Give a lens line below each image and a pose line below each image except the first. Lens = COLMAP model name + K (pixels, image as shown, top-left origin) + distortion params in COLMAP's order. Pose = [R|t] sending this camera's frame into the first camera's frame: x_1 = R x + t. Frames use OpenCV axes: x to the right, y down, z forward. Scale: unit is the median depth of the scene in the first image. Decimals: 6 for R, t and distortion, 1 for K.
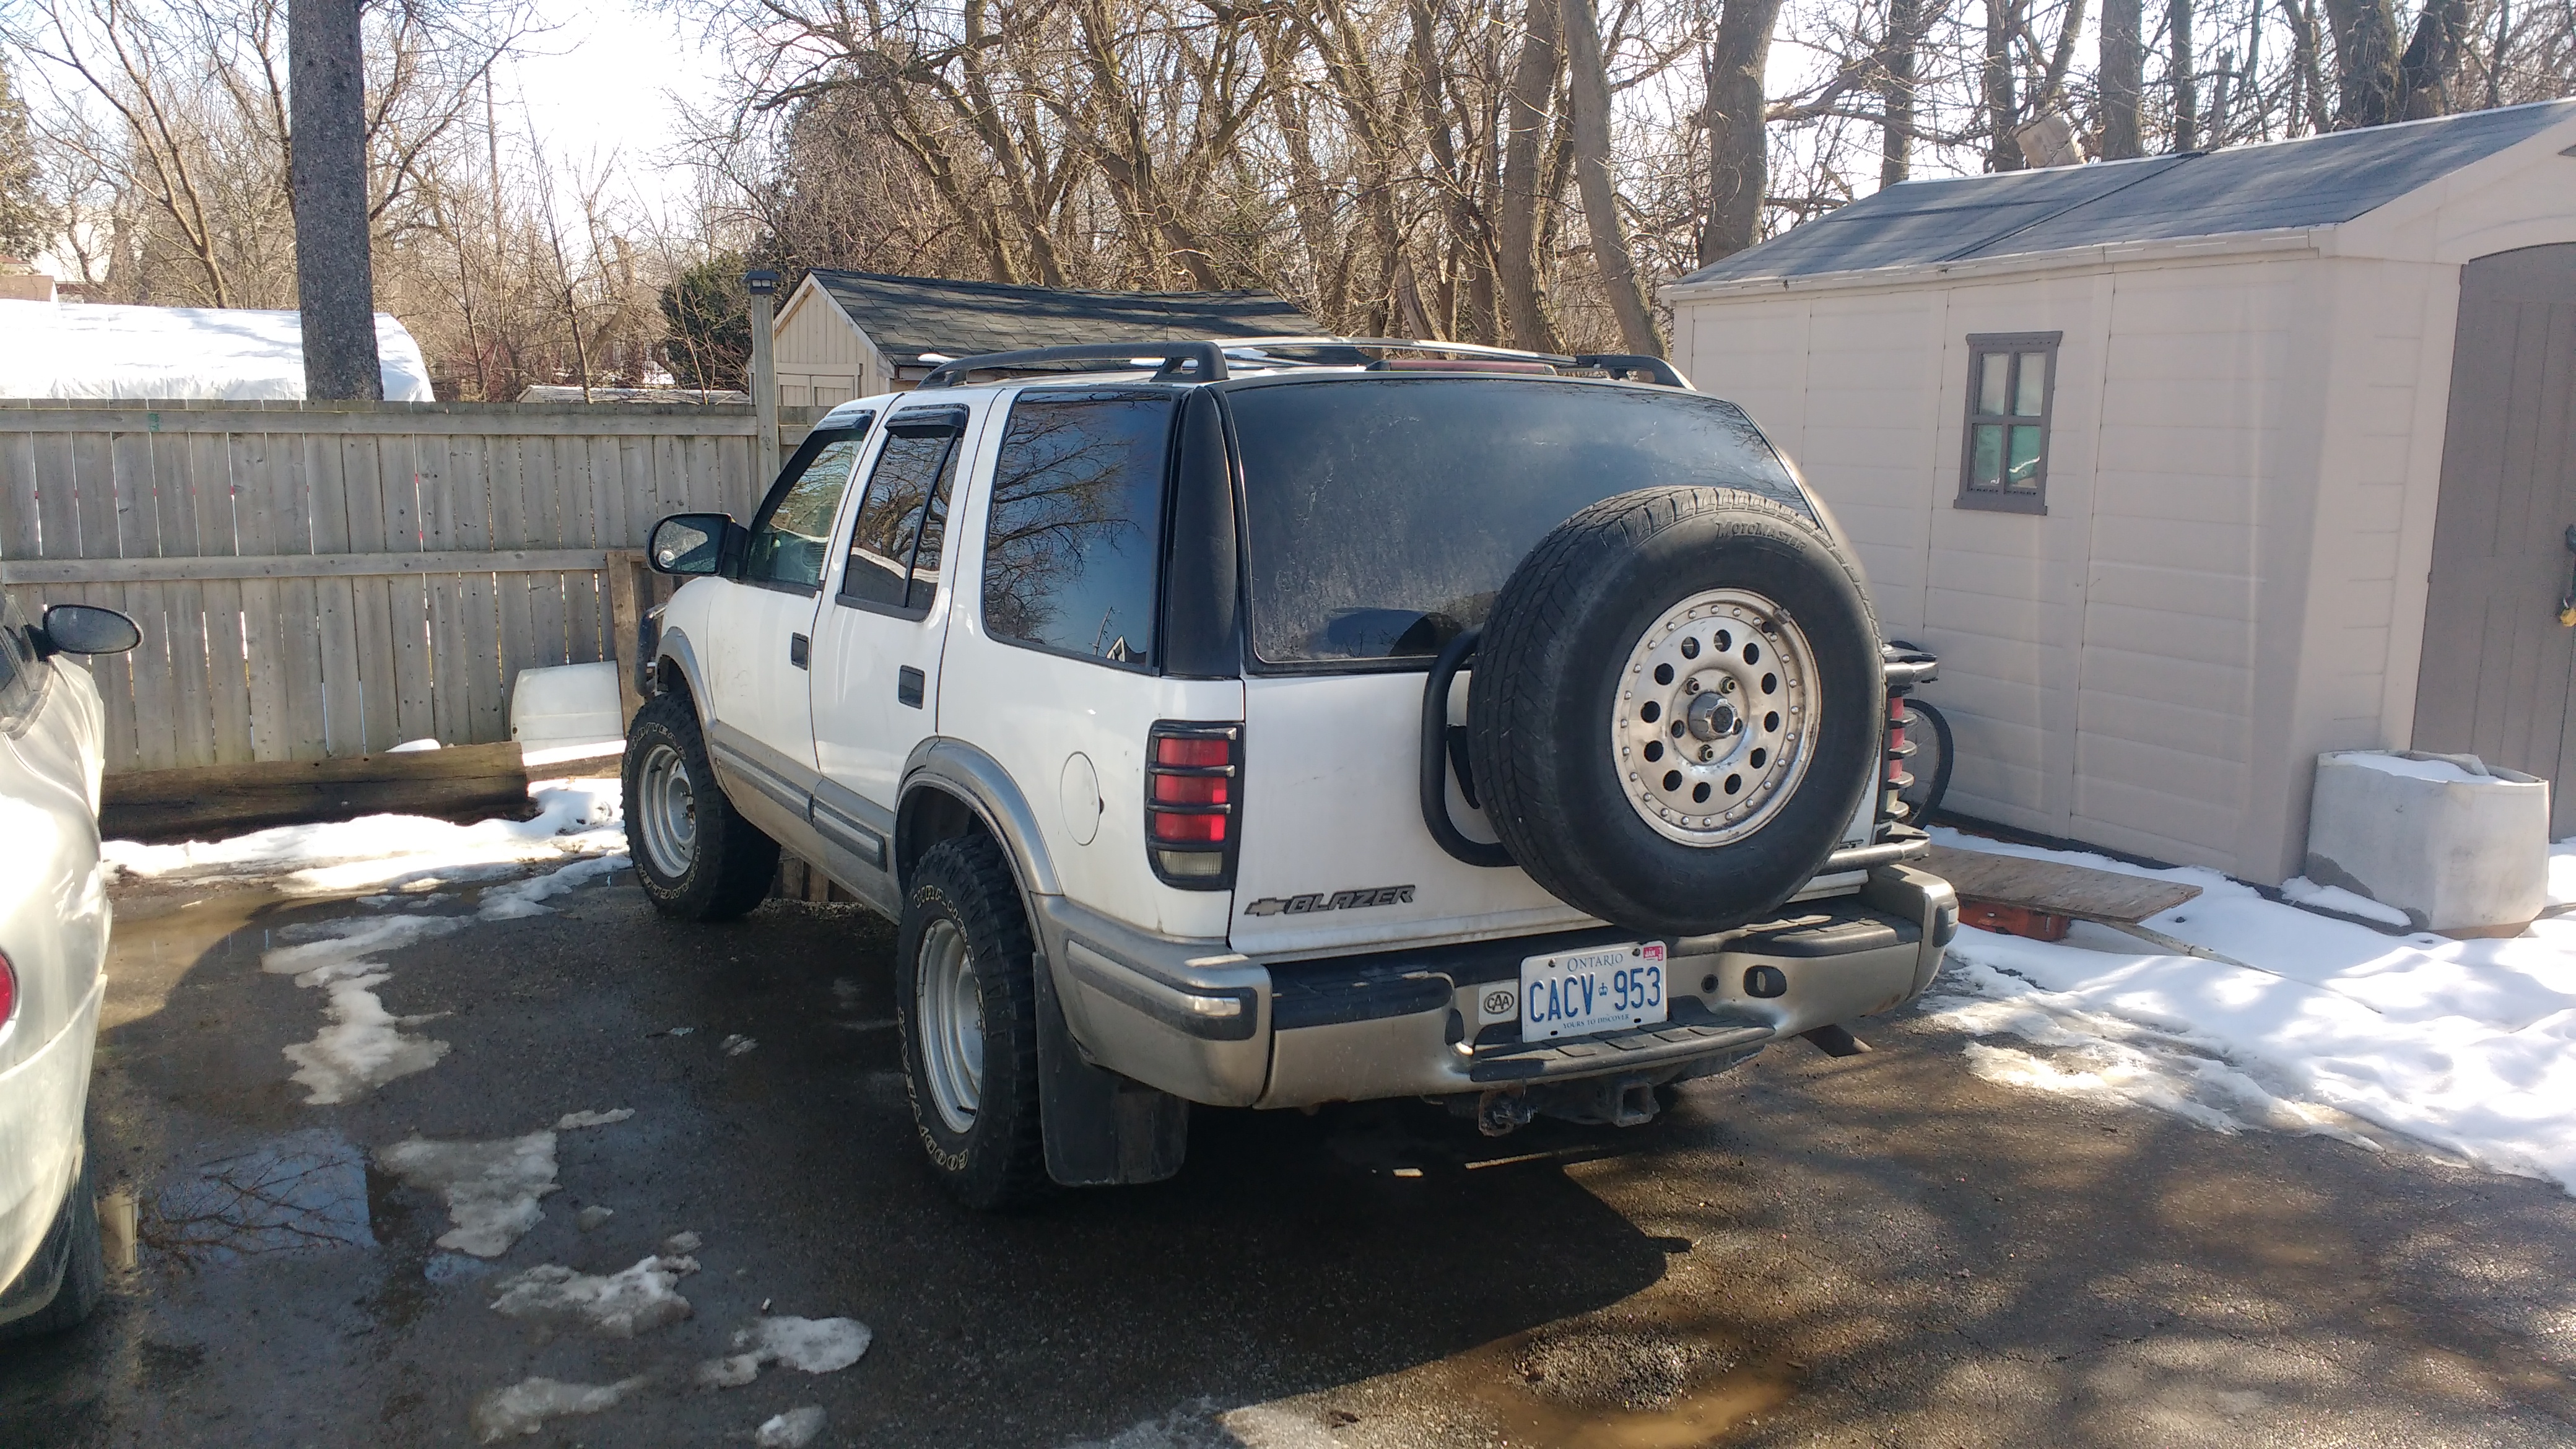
lens RADIAL K [[2005.6, 0, 1283.2], [0, 2005.6, 762.5], [0, 0, 1]] dist [0.148828, -0.236065]
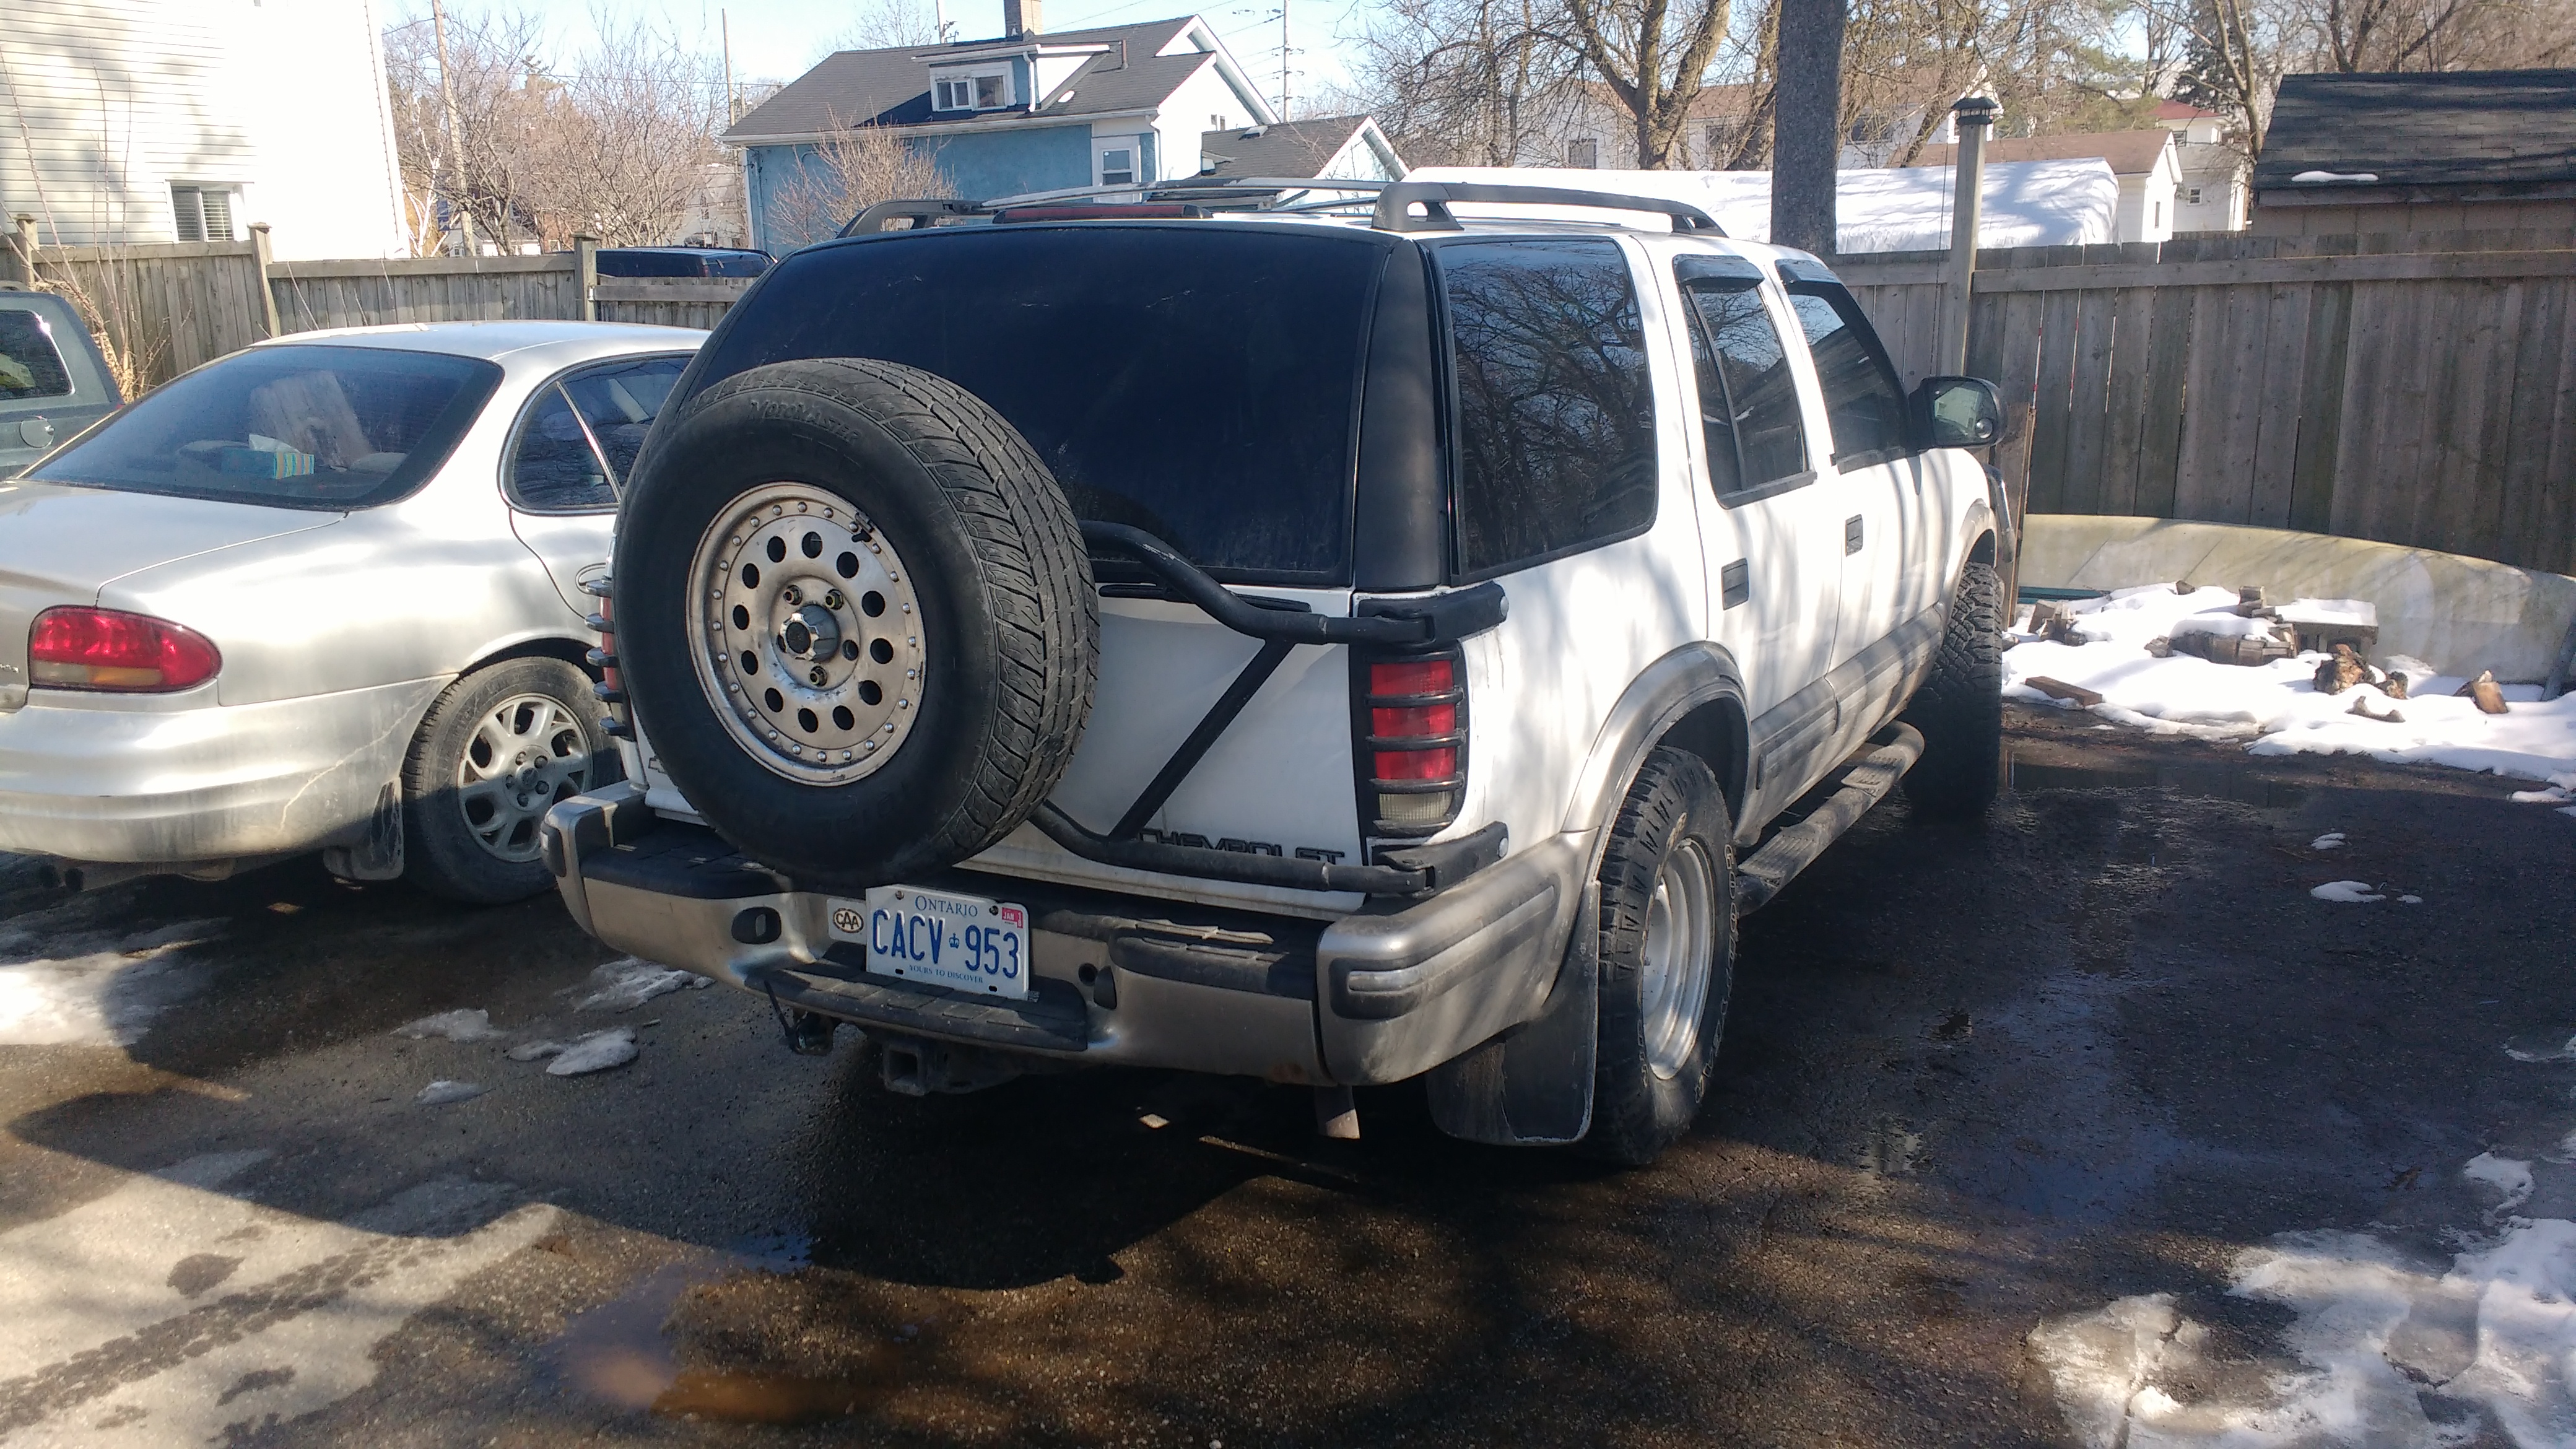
lens RADIAL K [[2005.6, 0, 1283.2], [0, 2005.6, 762.5], [0, 0, 1]] dist [0.148828, -0.236065]
pose [[0.555084, 0.175231, -0.813127, 0.844314], [-0.115100, 0.984335, 0.133553, -0.087240], [0.823792, 0.019458, 0.566558, 0.561065]]
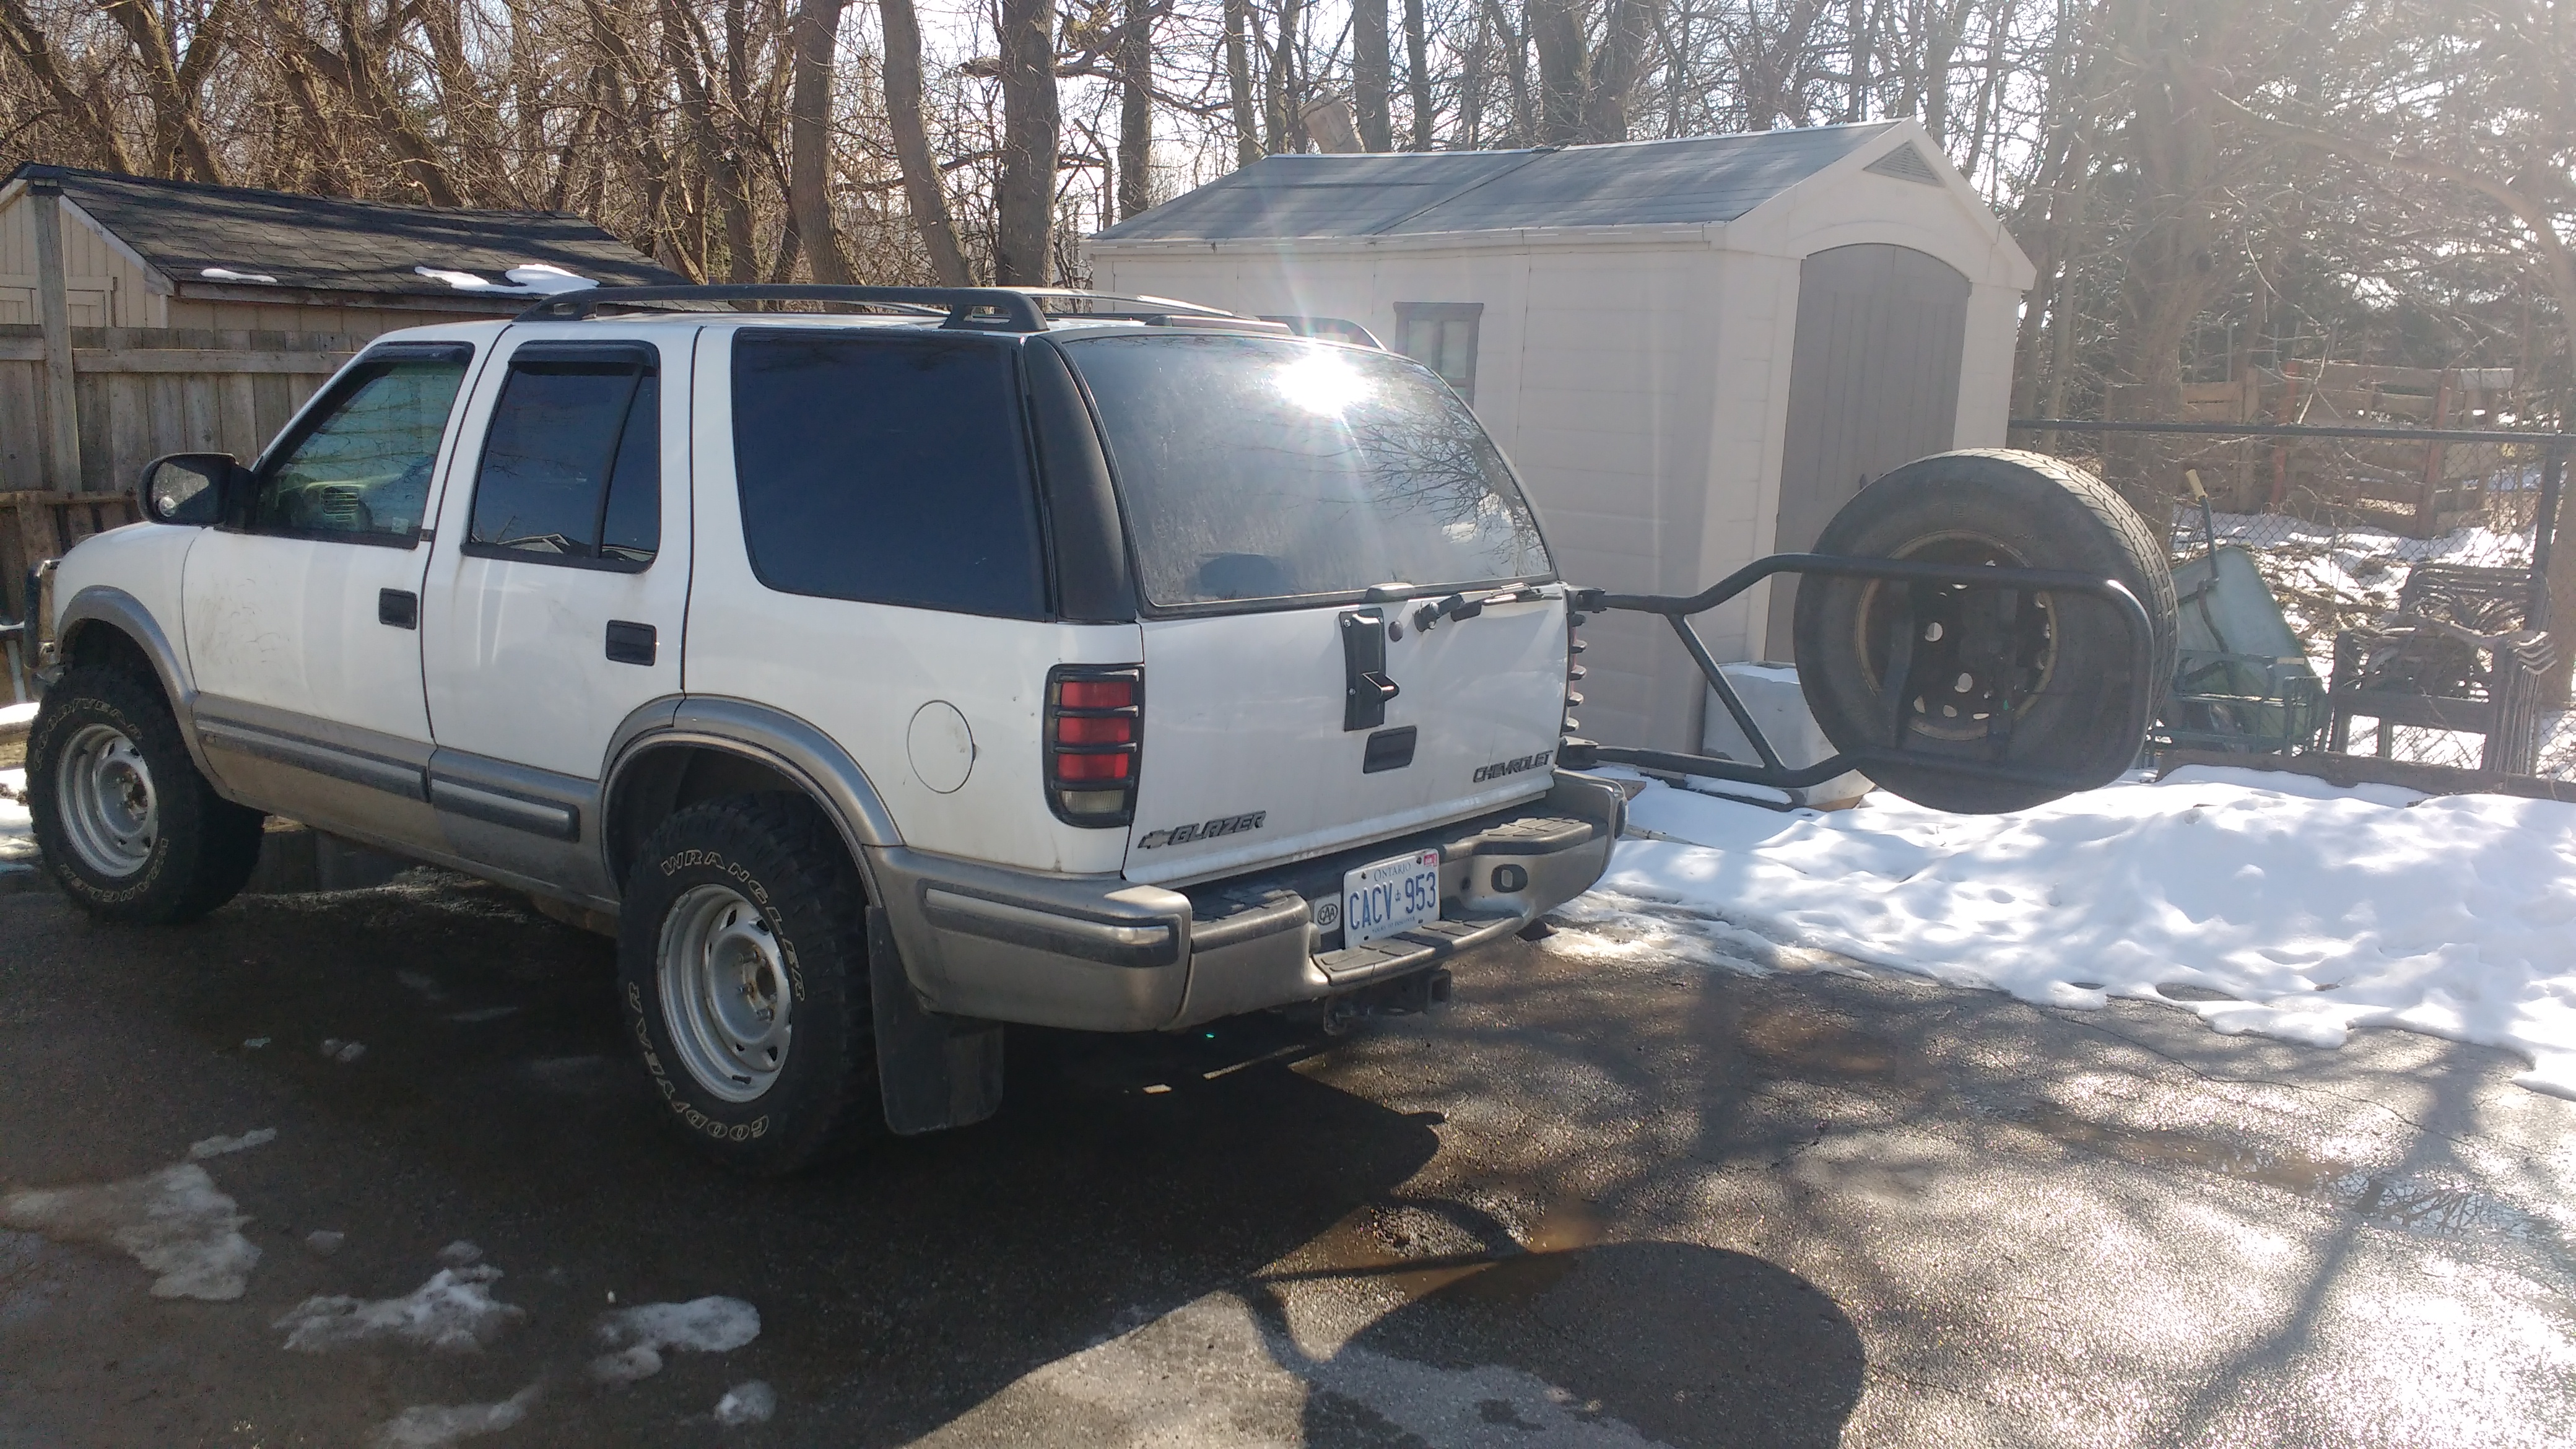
lens RADIAL K [[2005.6, 0, 1283.2], [0, 2005.6, 762.5], [0, 0, 1]] dist [0.148828, -0.236065]
pose [[0.919507, -0.054566, 0.389267, -0.294434], [0.043886, 0.998377, 0.036284, -0.002872], [-0.390615, -0.016280, 0.920410, 0.007008]]
